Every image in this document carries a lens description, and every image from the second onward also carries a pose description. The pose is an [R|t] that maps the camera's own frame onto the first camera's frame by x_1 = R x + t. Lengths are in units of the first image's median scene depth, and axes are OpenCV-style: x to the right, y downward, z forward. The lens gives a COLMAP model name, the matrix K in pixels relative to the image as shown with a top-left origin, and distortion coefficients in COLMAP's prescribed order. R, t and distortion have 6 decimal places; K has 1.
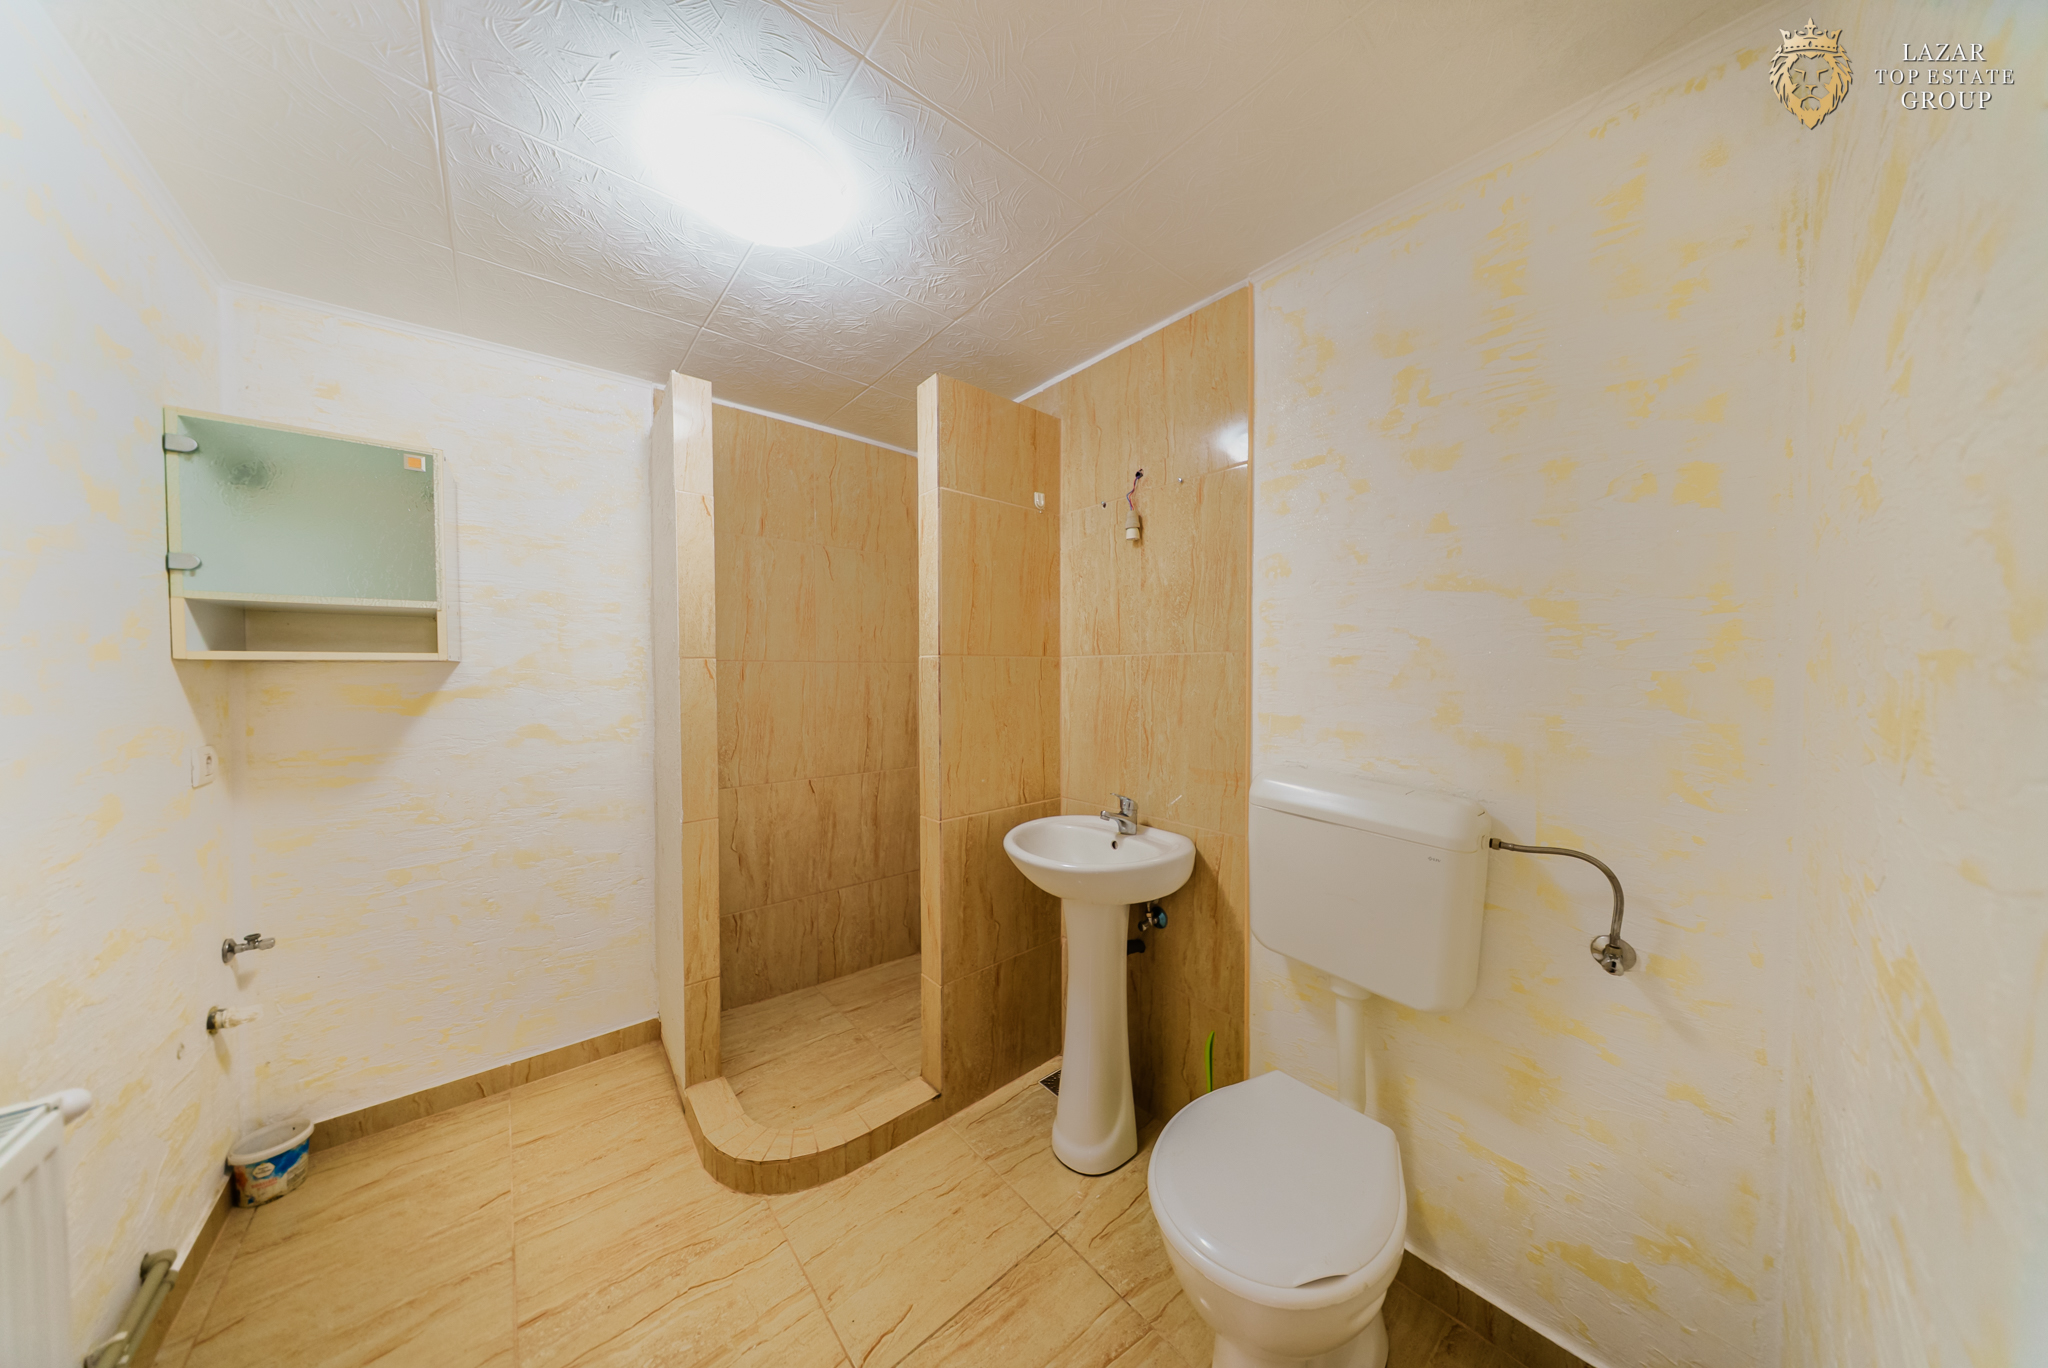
lens RADIAL K [[601.4, 0, 1031.1], [0, 601.4, 684.1], [0, 0, 1]] dist [0.010699, -0.004219]
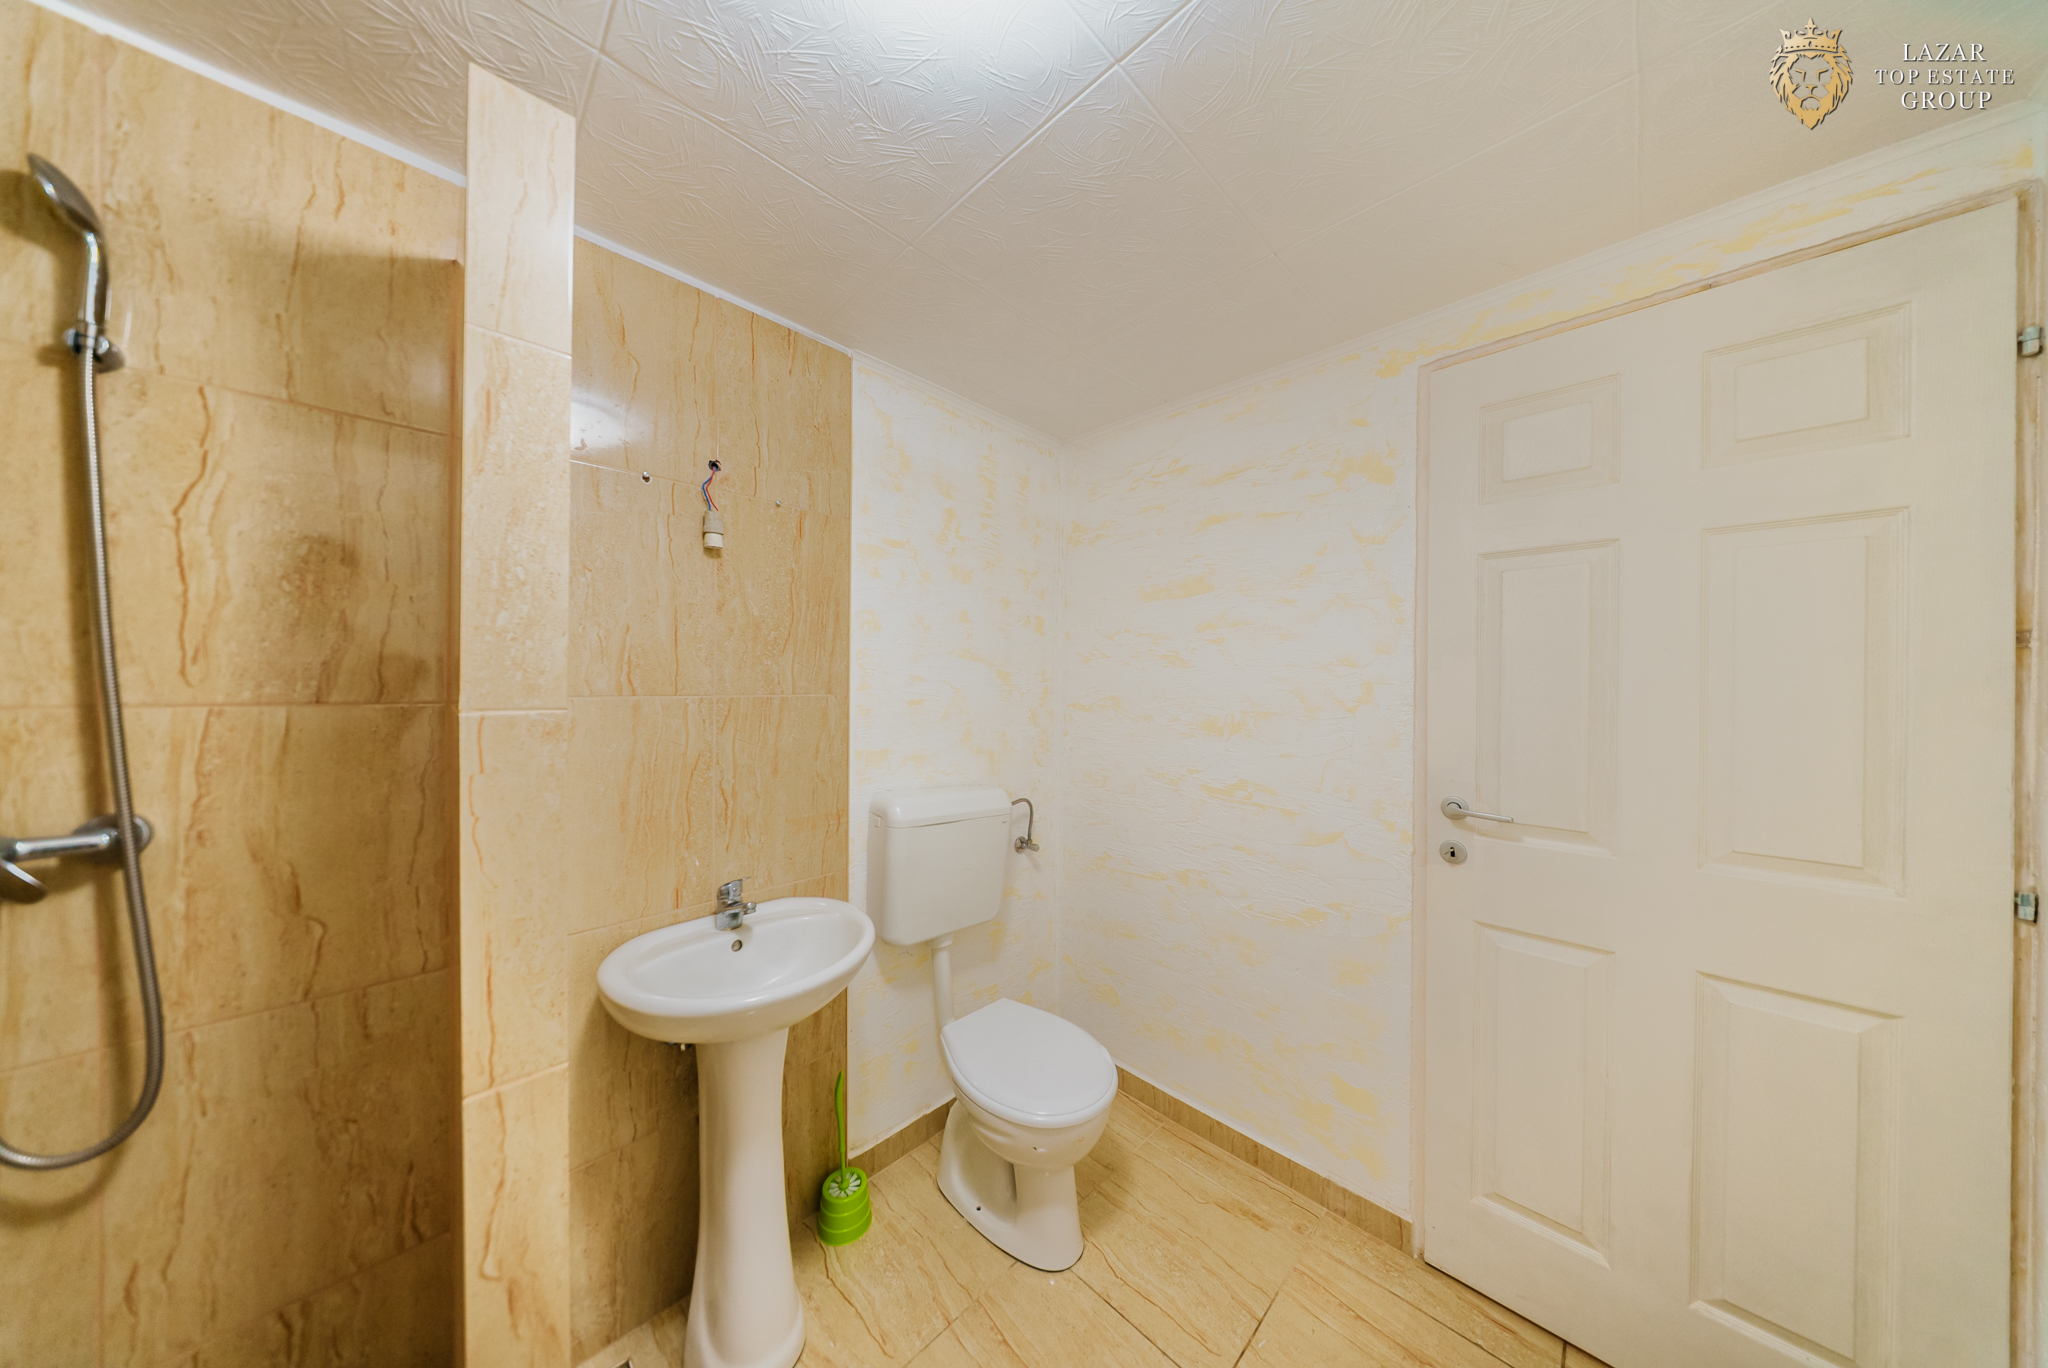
lens RADIAL K [[601.4, 0, 1031.1], [0, 601.4, 684.1], [0, 0, 1]] dist [0.010699, -0.004219]
pose [[-0.074559, -0.001822, 0.997215, -0.662714], [0.013304, 0.999908, 0.002821, -0.064628], [-0.997128, 0.013477, -0.074528, 0.683182]]
